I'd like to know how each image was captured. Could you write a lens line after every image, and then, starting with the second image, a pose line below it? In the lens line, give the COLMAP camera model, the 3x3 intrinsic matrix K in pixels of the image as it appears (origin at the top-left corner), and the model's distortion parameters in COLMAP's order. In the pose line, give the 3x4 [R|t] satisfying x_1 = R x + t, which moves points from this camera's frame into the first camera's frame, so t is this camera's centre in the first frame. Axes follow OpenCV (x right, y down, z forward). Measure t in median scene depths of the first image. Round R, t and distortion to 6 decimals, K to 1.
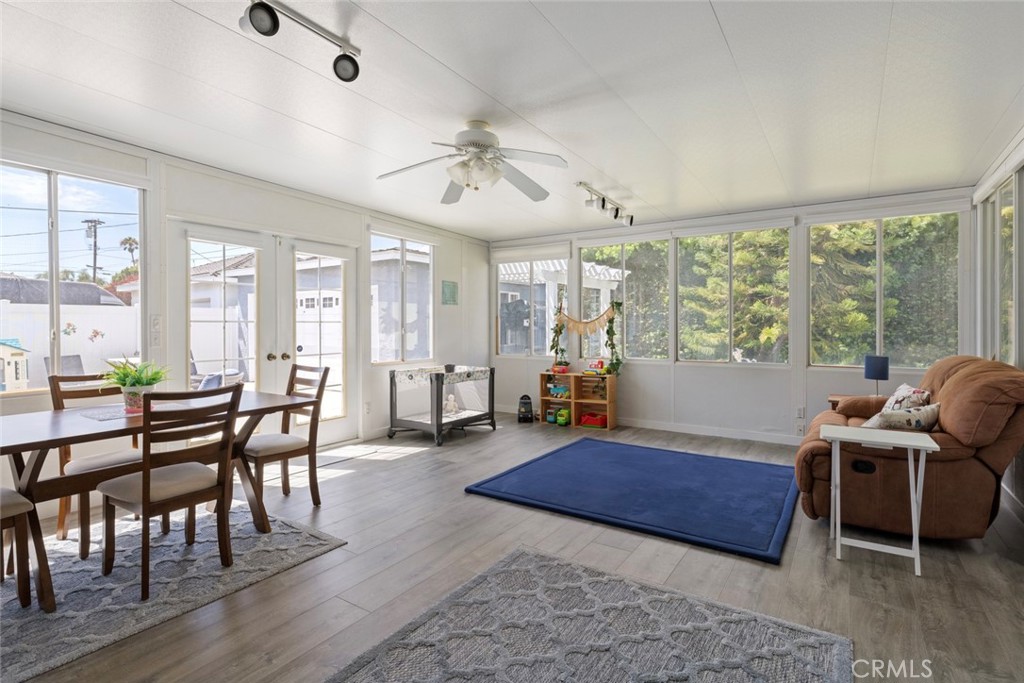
lens RADIAL K [[484.5, 0, 562.6], [0, 484.5, 330.0], [0, 0, 1]] dist [0.009446, 0.000603]
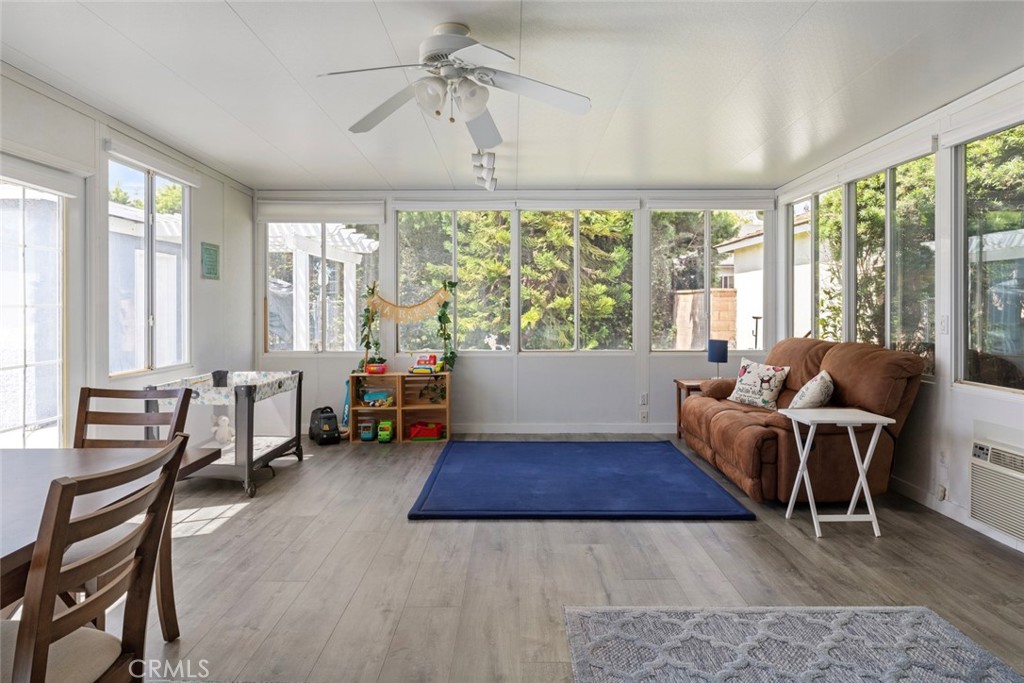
lens RADIAL K [[565.2, 0, 508.3], [0, 565.2, 310.2], [0, 0, 1]] dist [0.005323, 0.000419]
pose [[0.854890, -0.001083, 0.518808, -0.333313], [0.003698, 0.999985, -0.004005, -0.006906], [-0.518796, 0.005342, 0.854881, 0.159980]]
